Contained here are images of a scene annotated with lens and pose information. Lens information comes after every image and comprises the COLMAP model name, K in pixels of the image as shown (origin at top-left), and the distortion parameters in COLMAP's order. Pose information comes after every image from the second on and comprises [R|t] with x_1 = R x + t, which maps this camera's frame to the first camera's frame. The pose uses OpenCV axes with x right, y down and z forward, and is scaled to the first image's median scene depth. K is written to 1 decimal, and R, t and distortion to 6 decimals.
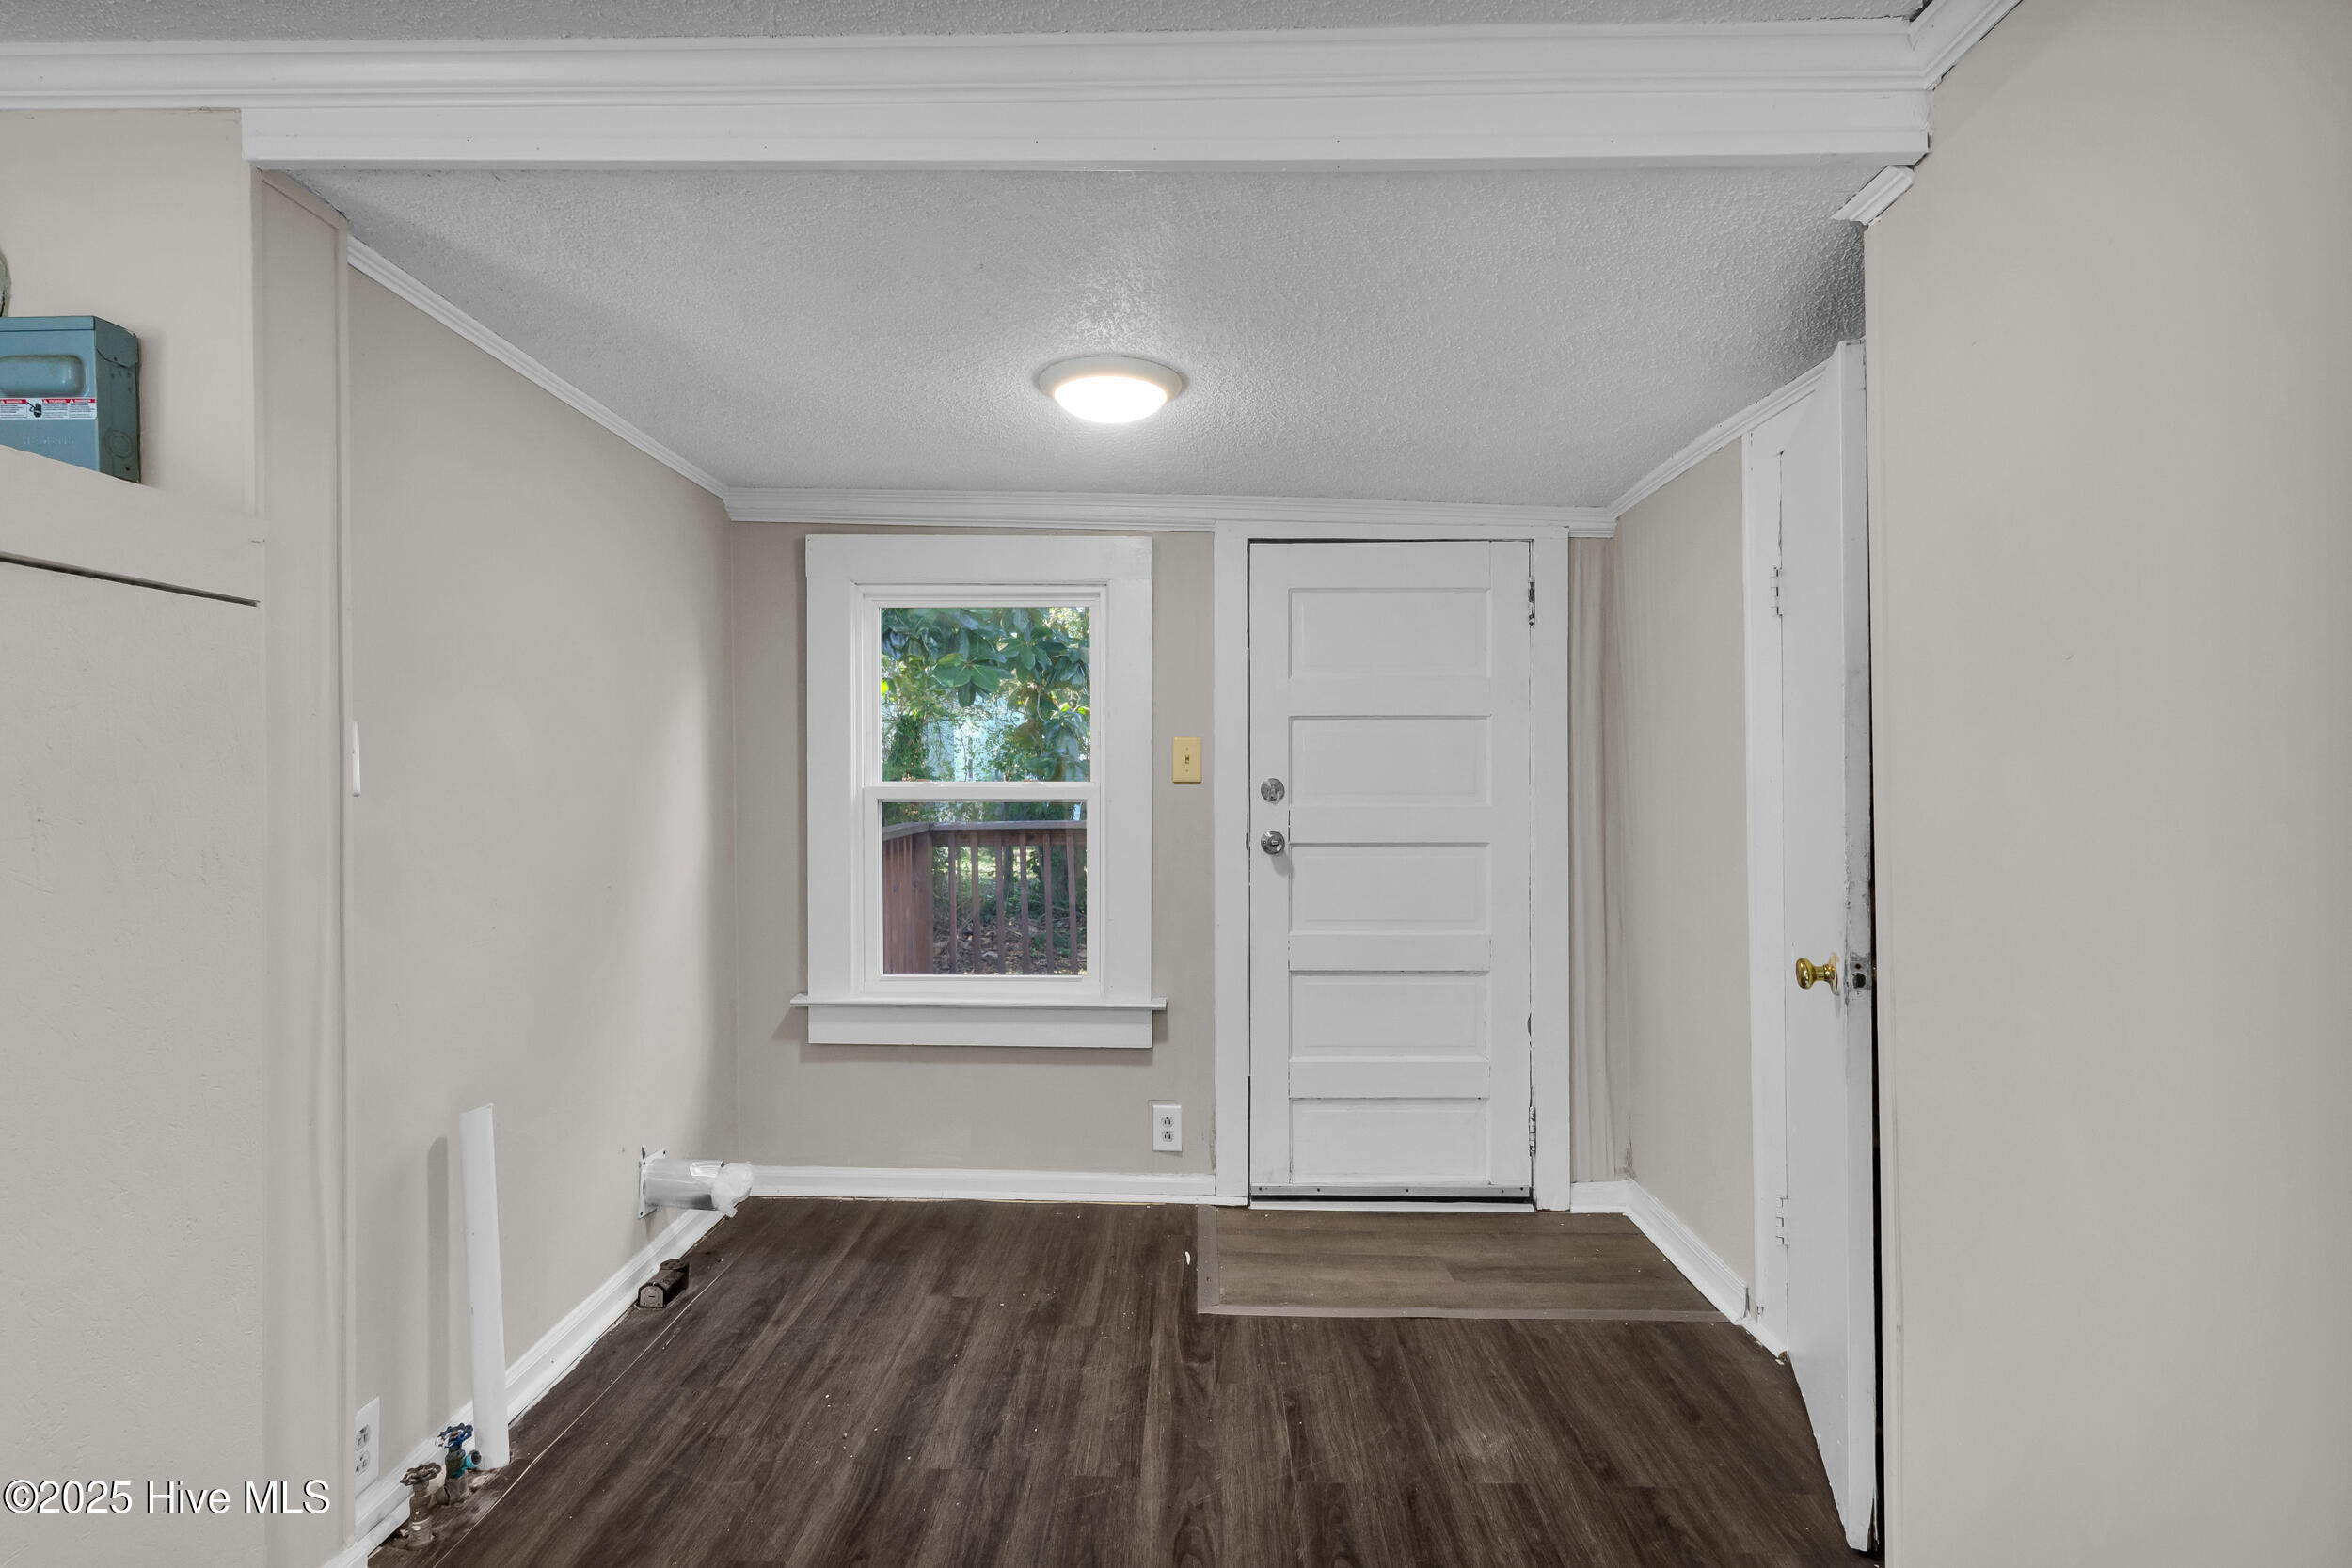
lens RADIAL K [[1107.2, 0, 1162.2], [0, 1107.2, 798.7], [0, 0, 1]] dist [0.001352, 0.000409]
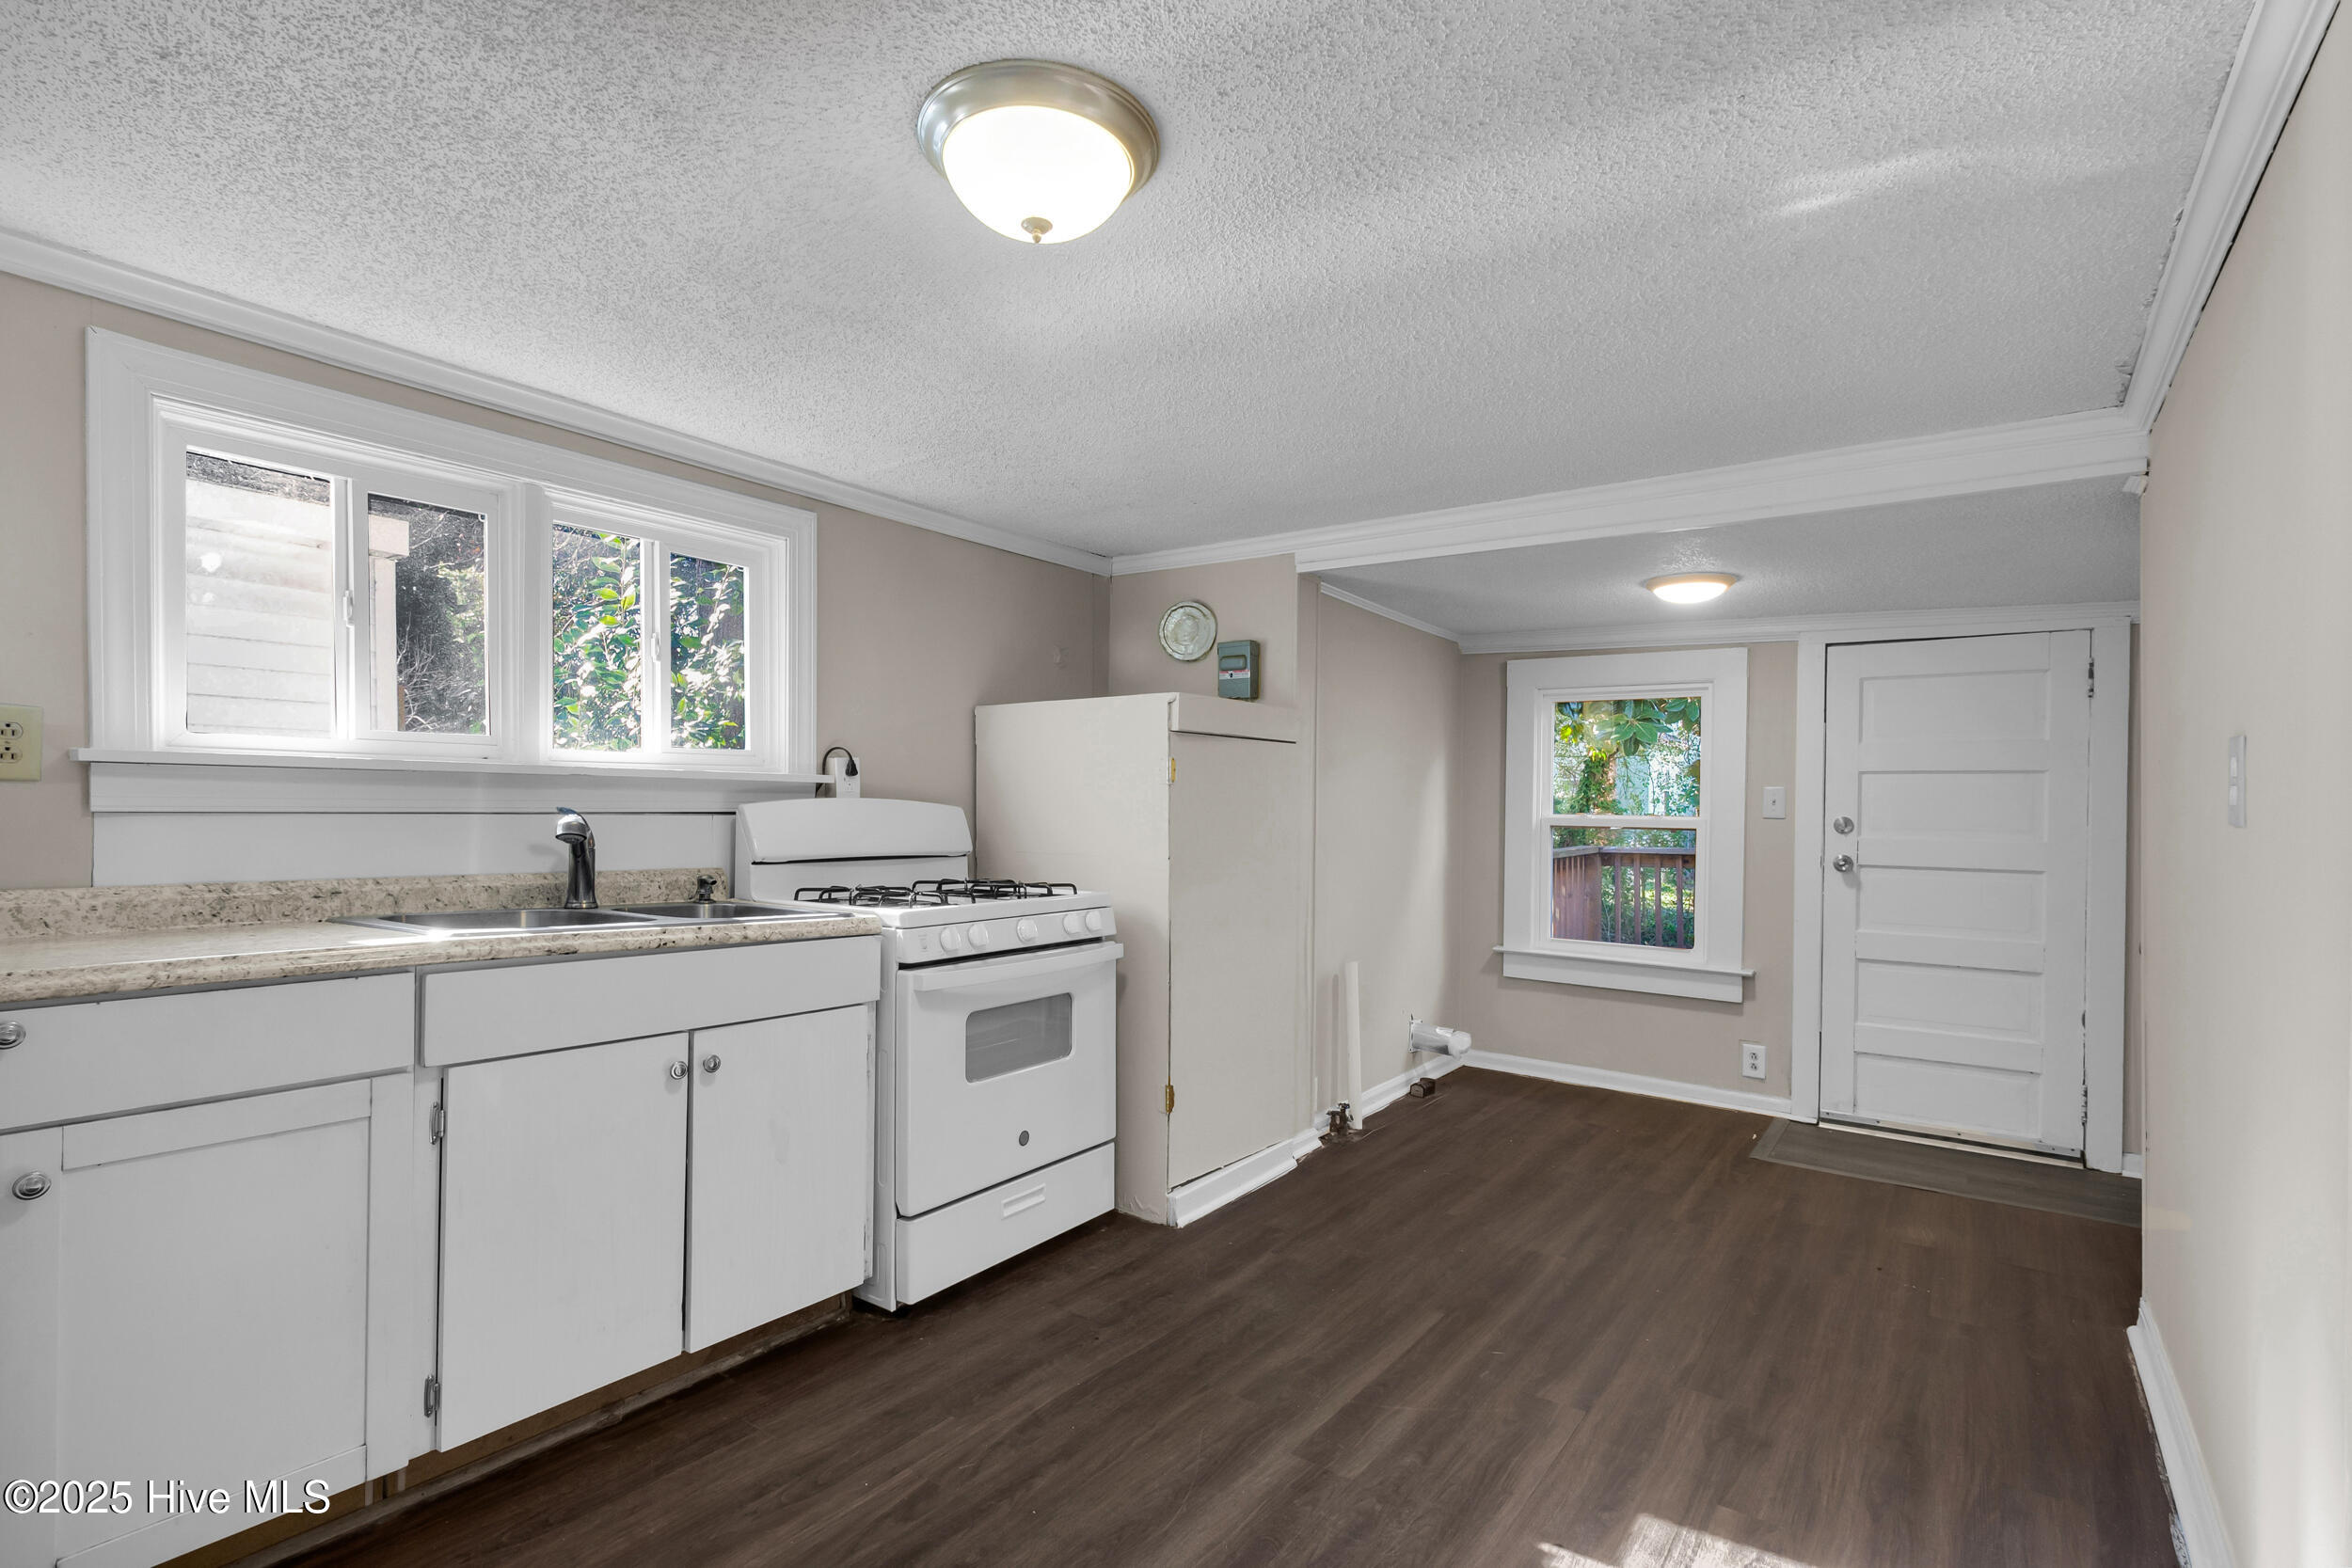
lens RADIAL K [[1107.2, 0, 1162.2], [0, 1107.2, 798.7], [0, 0, 1]] dist [0.001352, 0.000409]
pose [[0.820779, 0.009188, -0.571172, 0.193721], [-0.024514, 0.999516, -0.019149, 0.006184], [0.570720, 0.029719, 0.820607, -0.621705]]
